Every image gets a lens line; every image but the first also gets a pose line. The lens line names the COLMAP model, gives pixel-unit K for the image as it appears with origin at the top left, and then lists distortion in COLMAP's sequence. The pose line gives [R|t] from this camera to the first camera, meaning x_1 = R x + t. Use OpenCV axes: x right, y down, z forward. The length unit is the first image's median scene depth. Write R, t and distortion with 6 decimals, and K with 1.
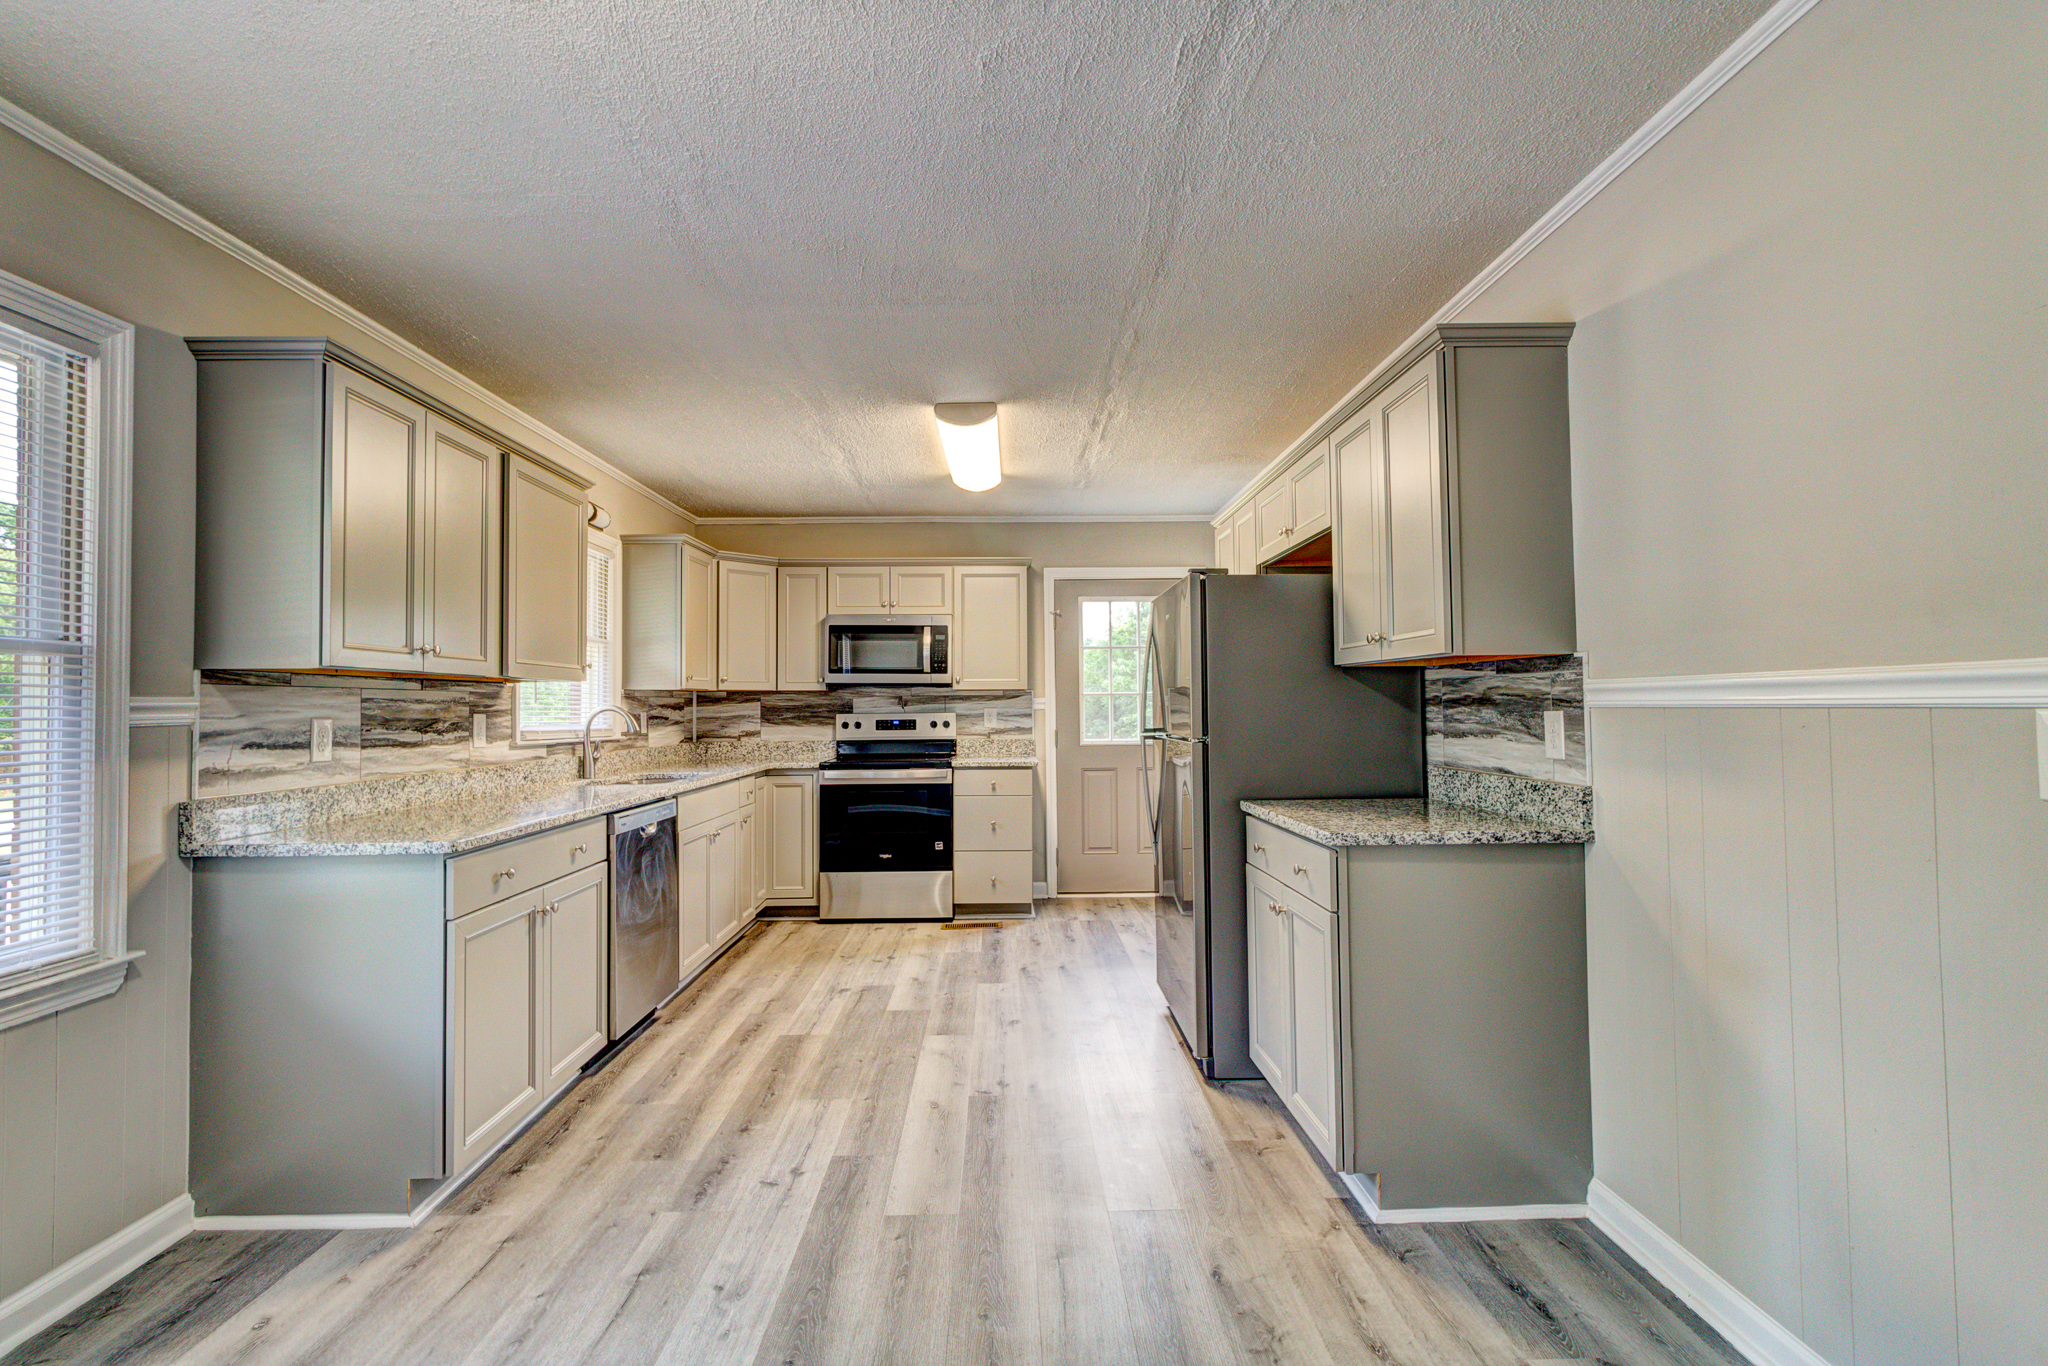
lens RADIAL K [[943.0, 0, 1017.5], [0, 943.0, 680.2], [0, 0, 1]] dist [0.000936, 0.000718]
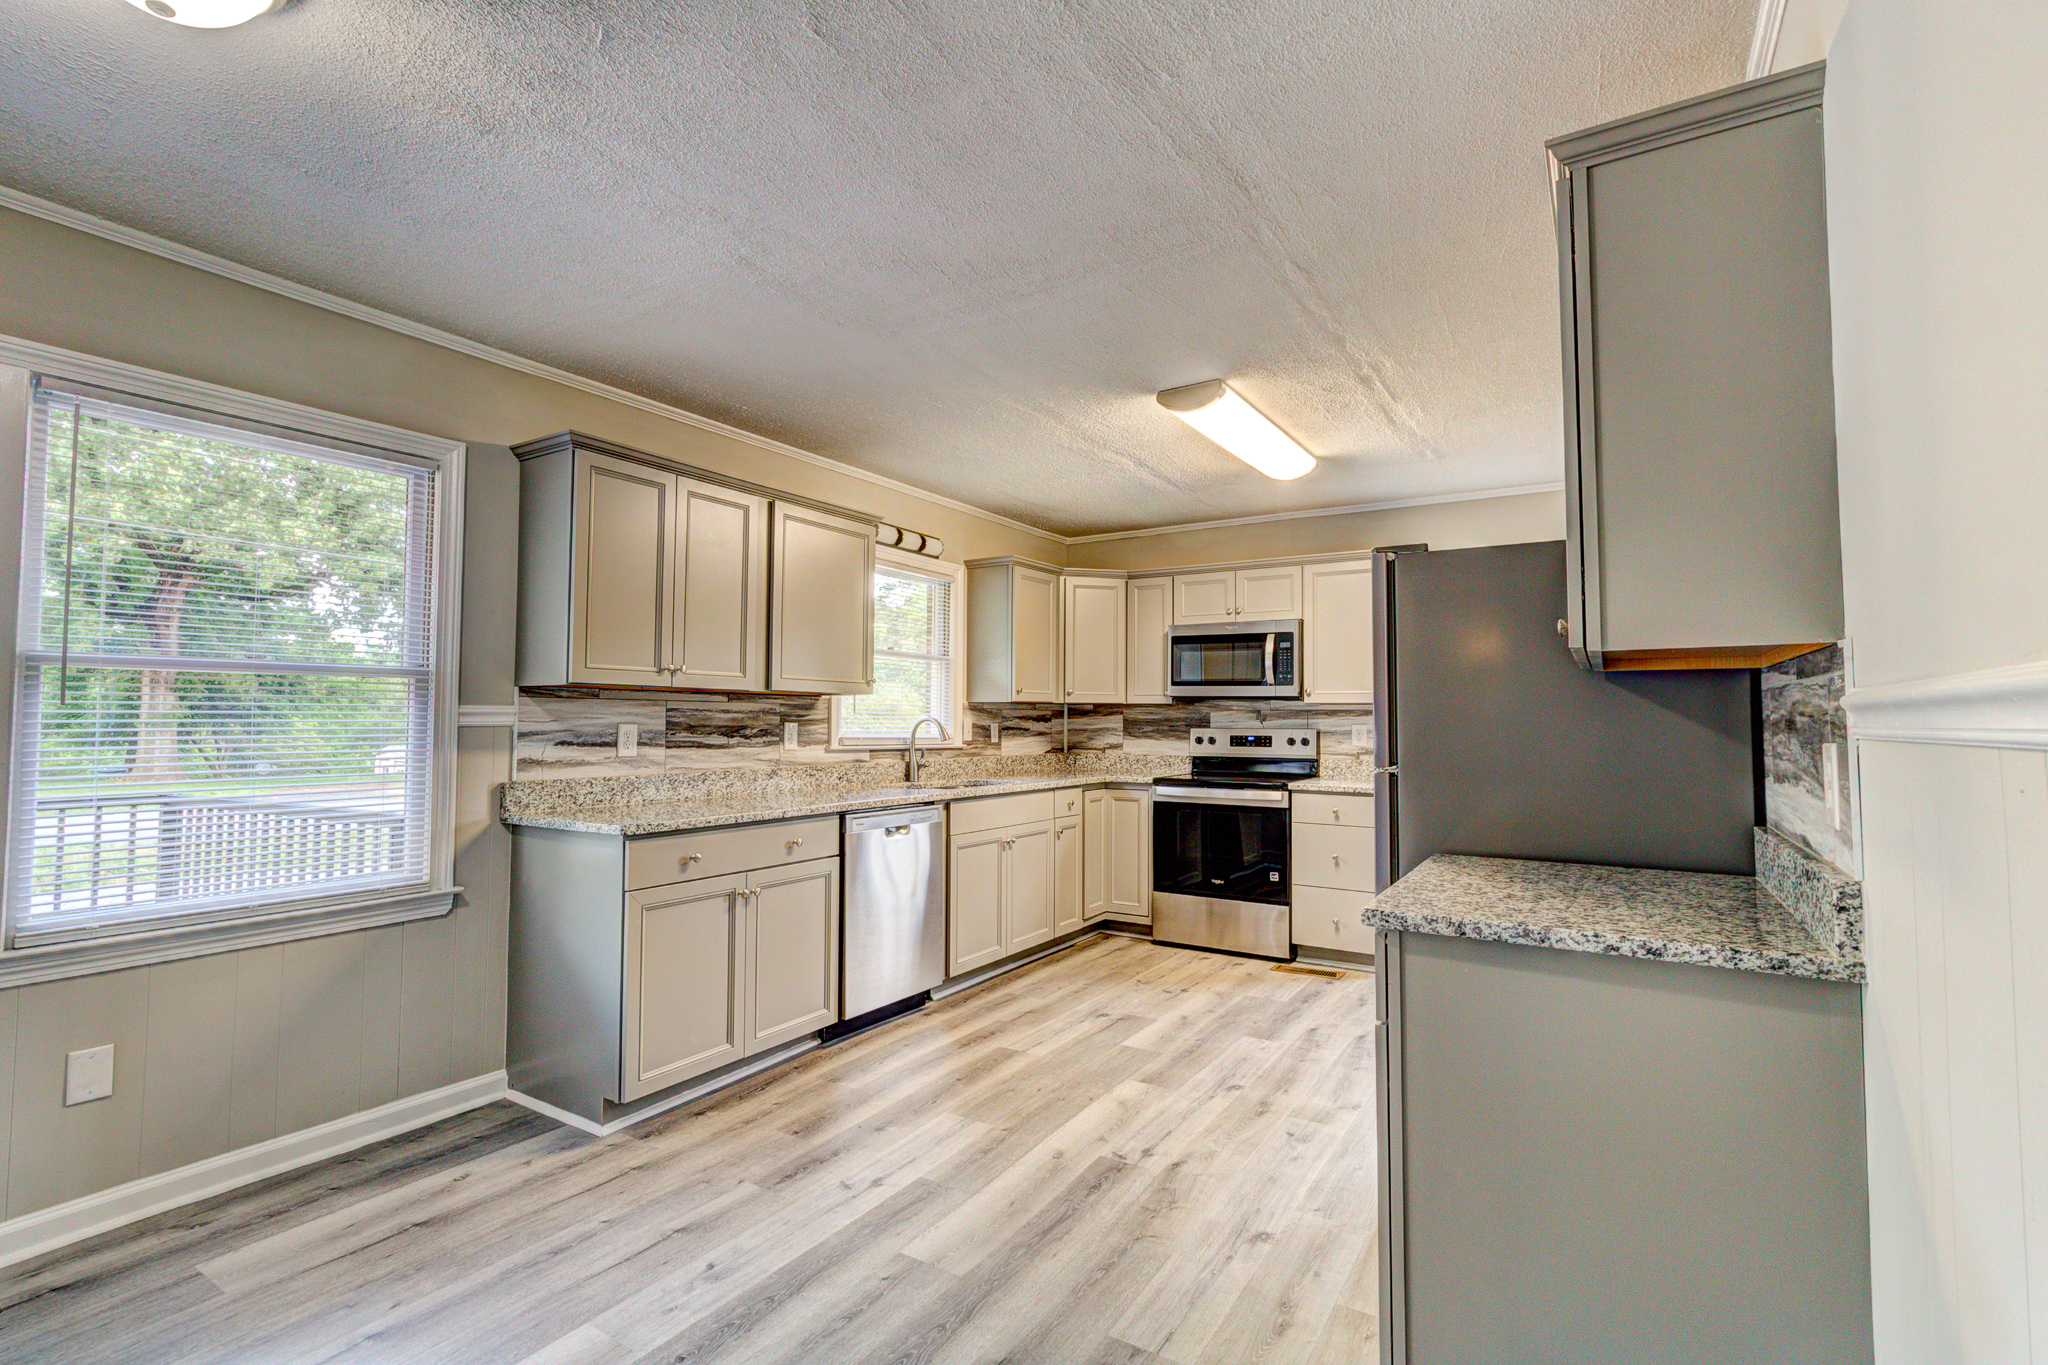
lens RADIAL K [[943.0, 0, 1024.8], [0, 943.0, 678.9], [0, 0, 1]] dist [0.000936, 0.000718]
pose [[0.833973, -0.010786, -0.551700, 0.396412], [0.002415, 0.999871, -0.015898, 0.001292], [0.551800, 0.011927, 0.833891, 0.210316]]
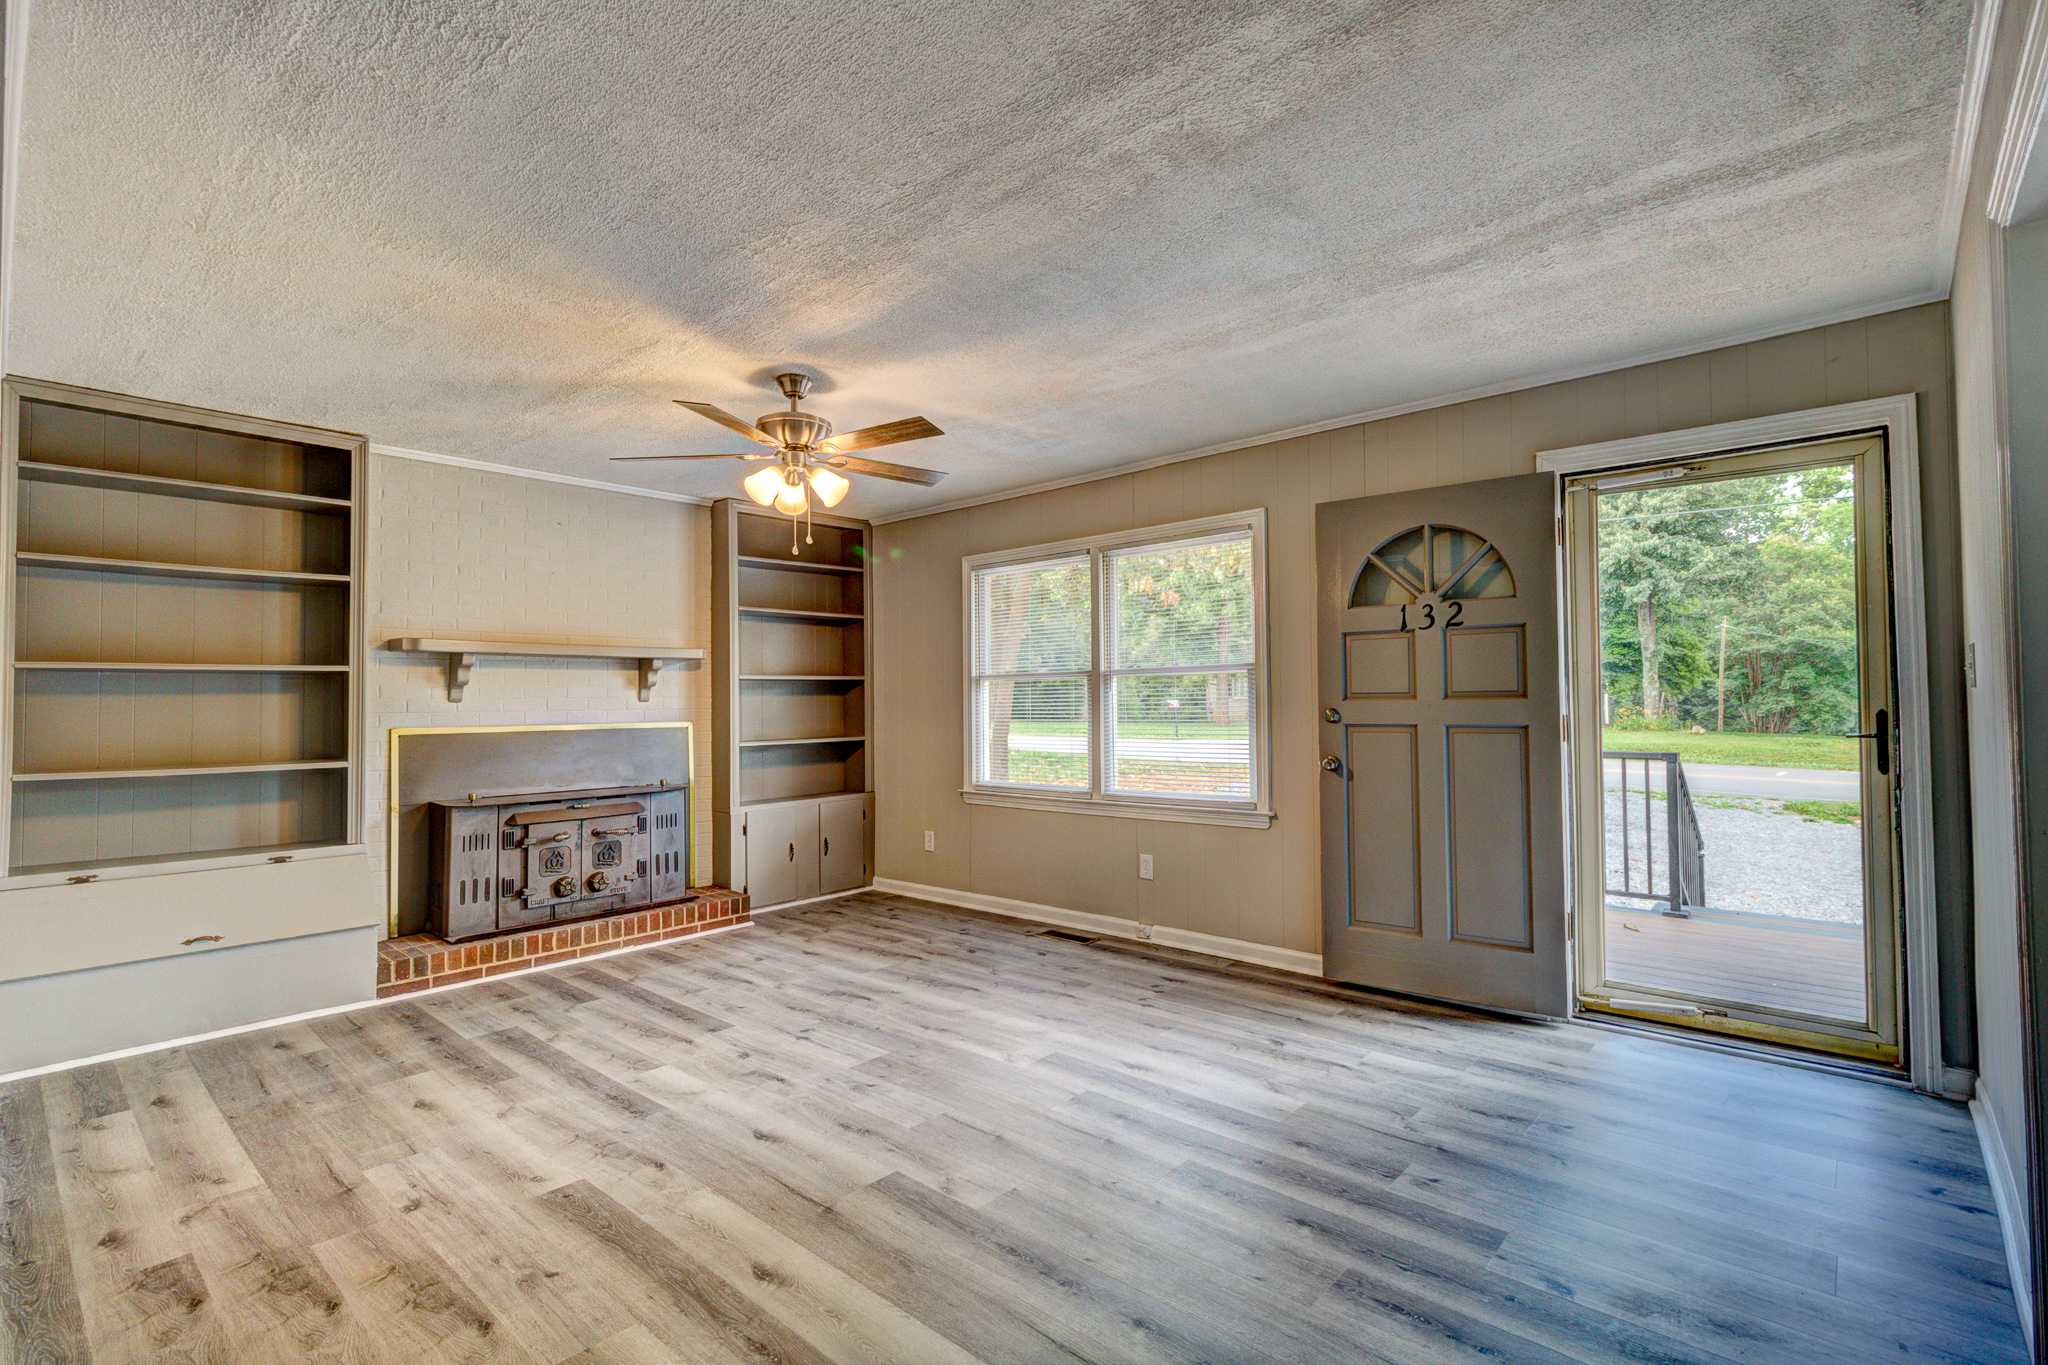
lens RADIAL K [[943.0, 0, 1028.4], [0, 943.0, 683.9], [0, 0, 1]] dist [0.000936, 0.000718]
pose [[-0.682791, 0.013091, -0.730497, 1.128825], [0.043130, 0.998818, -0.022415, 0.026666], [0.729340, -0.046811, -0.682548, 2.476878]]
